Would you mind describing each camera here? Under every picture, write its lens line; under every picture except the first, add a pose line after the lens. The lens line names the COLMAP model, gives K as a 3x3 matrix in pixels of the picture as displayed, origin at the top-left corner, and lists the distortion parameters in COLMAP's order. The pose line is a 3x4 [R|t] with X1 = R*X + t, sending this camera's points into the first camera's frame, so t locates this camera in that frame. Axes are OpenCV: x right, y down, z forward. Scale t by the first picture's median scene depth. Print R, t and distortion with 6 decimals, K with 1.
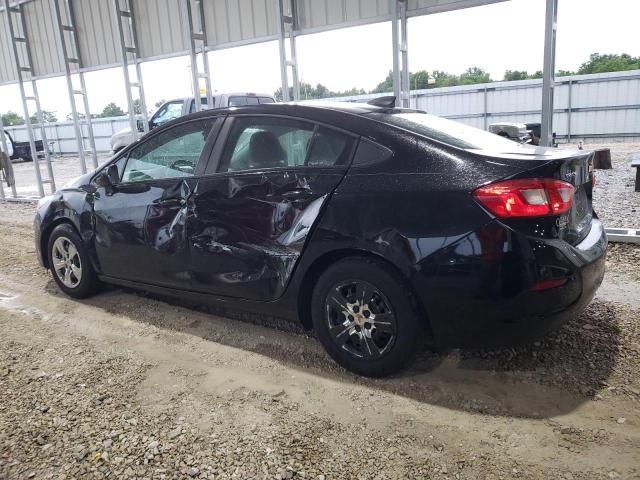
lens RADIAL K [[501.8, 0, 321.9], [0, 501.8, 242.8], [0, 0, 1]] dist [0.011496, 0.006469]
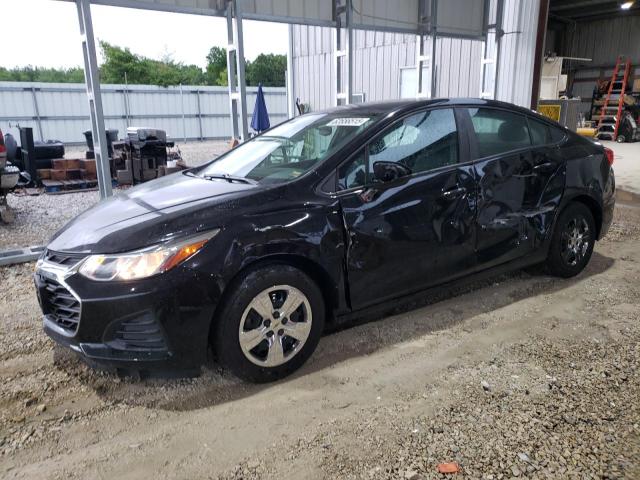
lens RADIAL K [[501.8, 0, 321.6], [0, 501.8, 236.7], [0, 0, 1]] dist [0.011496, 0.006469]
pose [[0.382260, -0.189029, 0.904514, -1.103121], [0.219811, 0.969357, 0.109685, -0.134843], [-0.897530, 0.156894, 0.412097, 0.717690]]
